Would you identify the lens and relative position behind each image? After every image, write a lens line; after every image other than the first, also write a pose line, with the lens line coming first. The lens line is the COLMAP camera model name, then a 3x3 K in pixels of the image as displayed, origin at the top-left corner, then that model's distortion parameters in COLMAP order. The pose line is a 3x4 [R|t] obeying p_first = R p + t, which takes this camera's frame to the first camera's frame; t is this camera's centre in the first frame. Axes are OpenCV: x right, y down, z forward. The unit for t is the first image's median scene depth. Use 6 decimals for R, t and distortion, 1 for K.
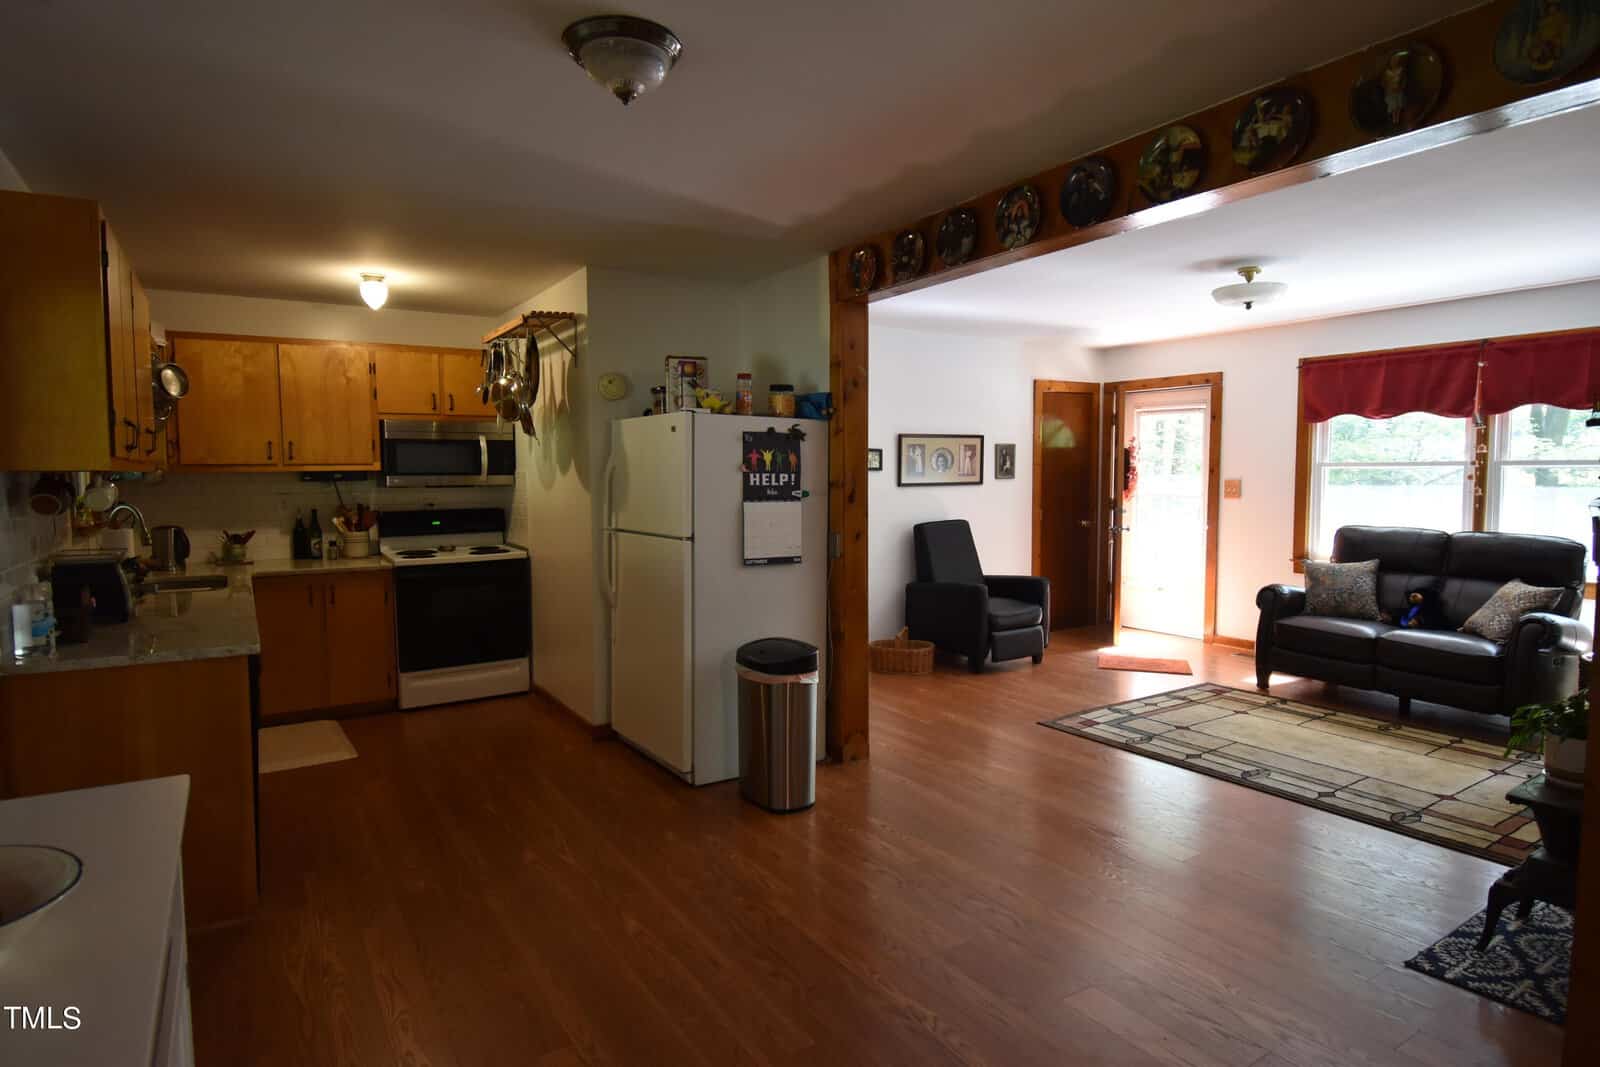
lens RADIAL K [[887.9, 0, 800.0], [0, 887.9, 533.5], [0, 0, 1]] dist [0.018271, -0.030196]
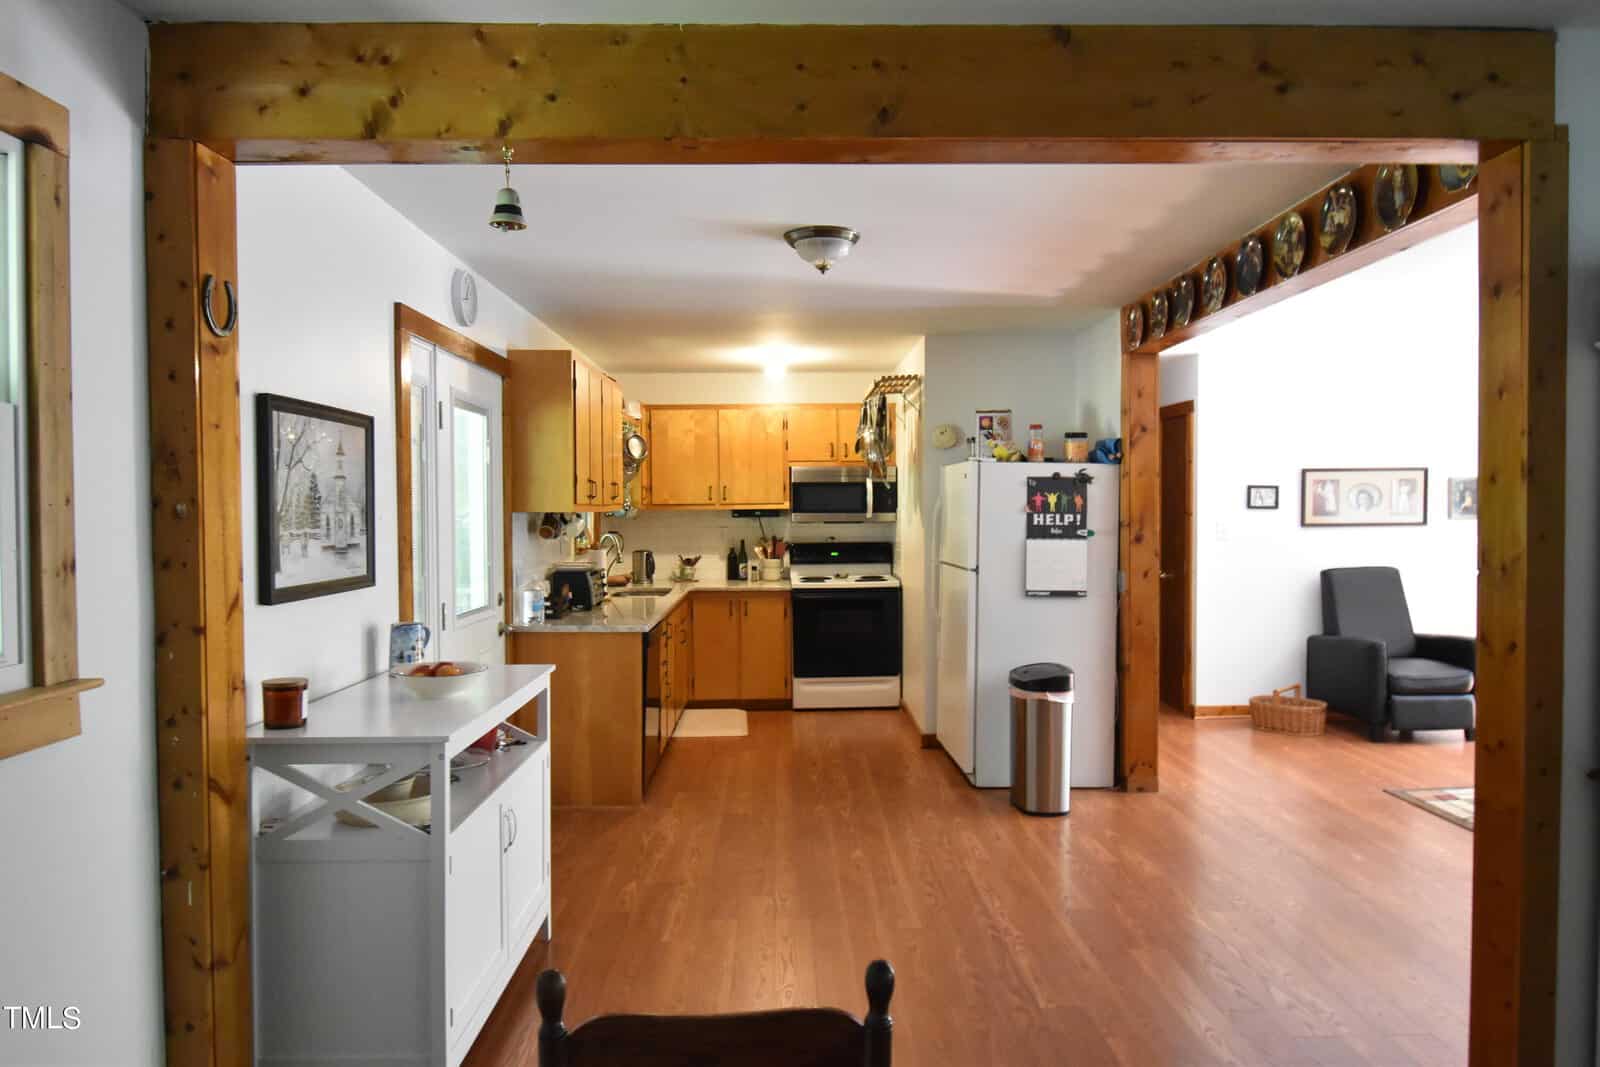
lens RADIAL K [[1067.1, 0, 794.9], [0, 1067.1, 539.7], [0, 0, 1]] dist [-0.012165, -0.003351]
pose [[0.851956, 0.018177, -0.523298, 0.323197], [-0.036684, 0.999014, -0.025023, 0.007634], [0.522327, 0.040515, 0.851782, -0.247074]]
